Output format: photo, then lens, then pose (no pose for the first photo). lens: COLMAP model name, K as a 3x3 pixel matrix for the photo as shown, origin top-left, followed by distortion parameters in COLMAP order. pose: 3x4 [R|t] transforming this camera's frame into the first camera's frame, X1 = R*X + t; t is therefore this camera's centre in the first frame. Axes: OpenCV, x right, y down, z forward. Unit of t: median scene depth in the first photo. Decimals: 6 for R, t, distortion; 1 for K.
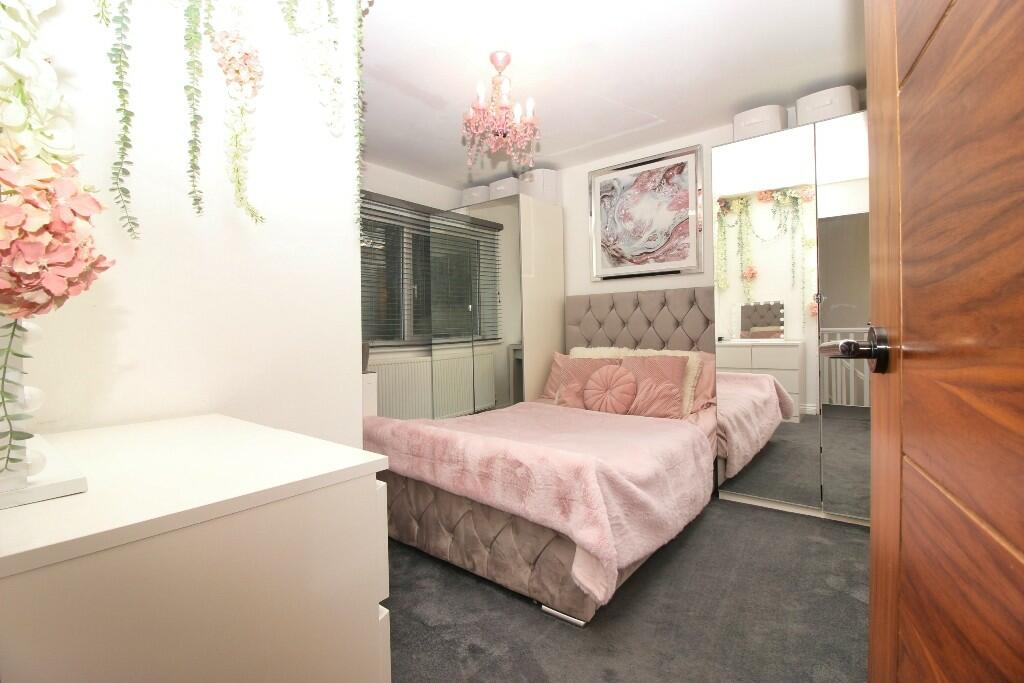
lens RADIAL K [[474.8, 0, 509.9], [0, 474.8, 333.2], [0, 0, 1]] dist [0.003399, -0.016361]
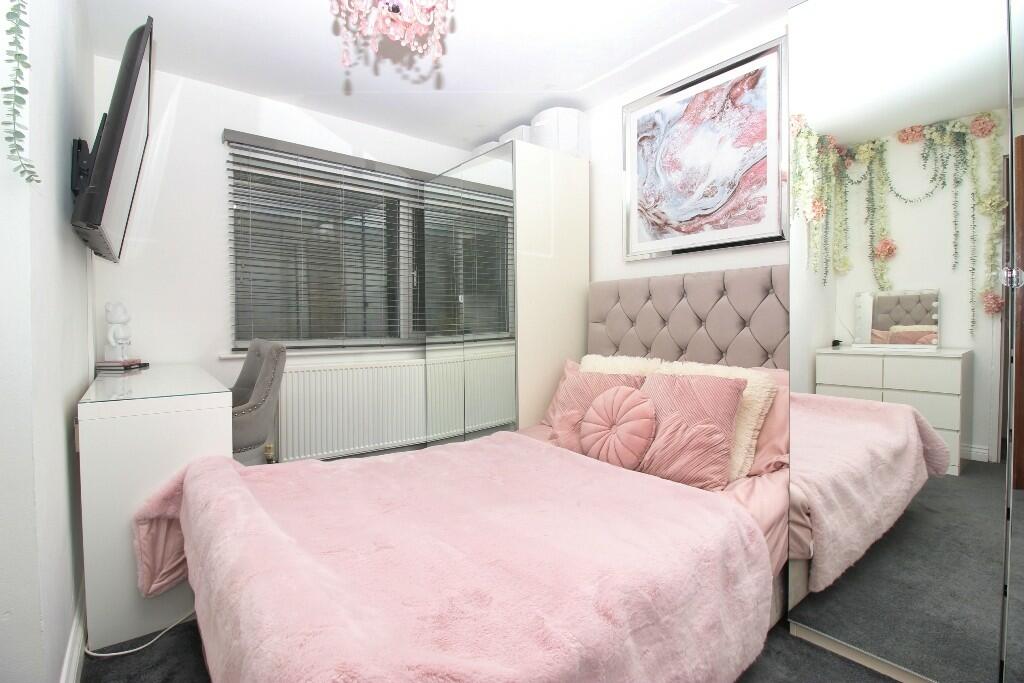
lens RADIAL K [[474.8, 0, 509.9], [0, 474.8, 333.2], [0, 0, 1]] dist [0.003399, -0.016361]
pose [[0.975787, 0.016512, -0.218099, 0.173180], [-0.012829, 0.999750, 0.018293, -0.013116], [0.218347, -0.015052, 0.975755, 0.285766]]
